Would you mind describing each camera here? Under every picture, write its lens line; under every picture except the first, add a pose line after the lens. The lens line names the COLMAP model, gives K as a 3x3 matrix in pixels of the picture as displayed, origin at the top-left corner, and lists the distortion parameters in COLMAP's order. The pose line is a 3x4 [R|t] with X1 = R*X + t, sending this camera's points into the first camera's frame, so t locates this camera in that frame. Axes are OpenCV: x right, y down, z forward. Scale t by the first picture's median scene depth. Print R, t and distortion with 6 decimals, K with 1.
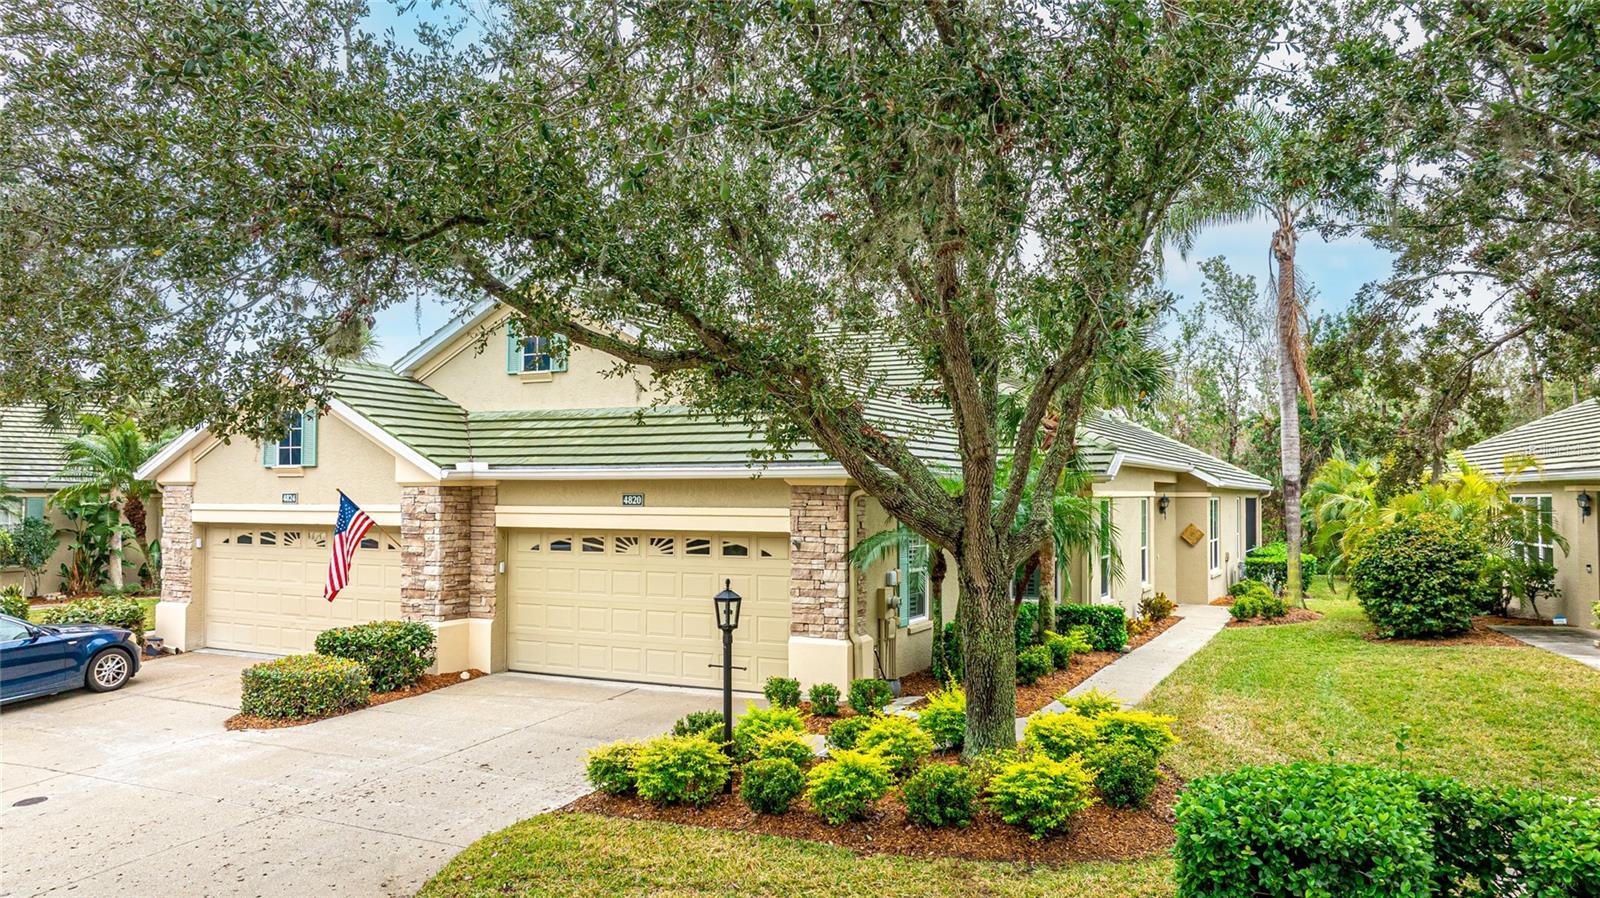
lens RADIAL K [[1050.1, 0, 800.7], [0, 1050.1, 451.5], [0, 0, 1]] dist [0.002916, 0.000314]
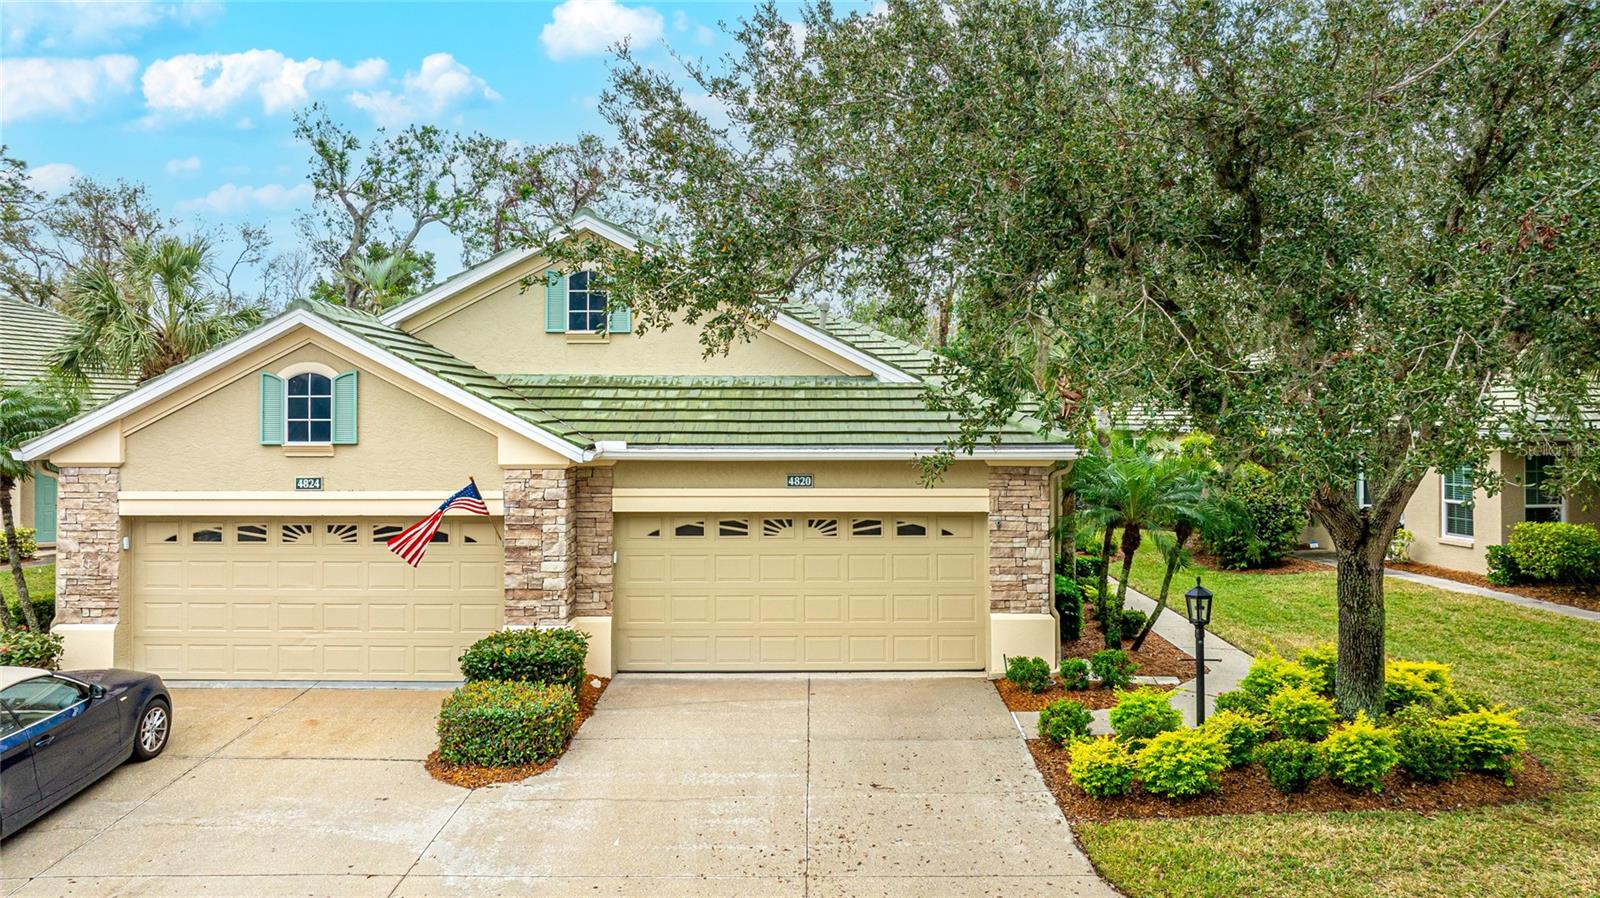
lens RADIAL K [[1050.1, 0, 811.7], [0, 1050.1, 405.3], [0, 0, 1]] dist [0.002916, 0.000314]
pose [[0.907035, 0.003165, 0.421043, -0.523856], [-0.013437, 0.999680, 0.021433, -0.040527], [-0.420840, -0.025098, 0.906788, 0.132446]]
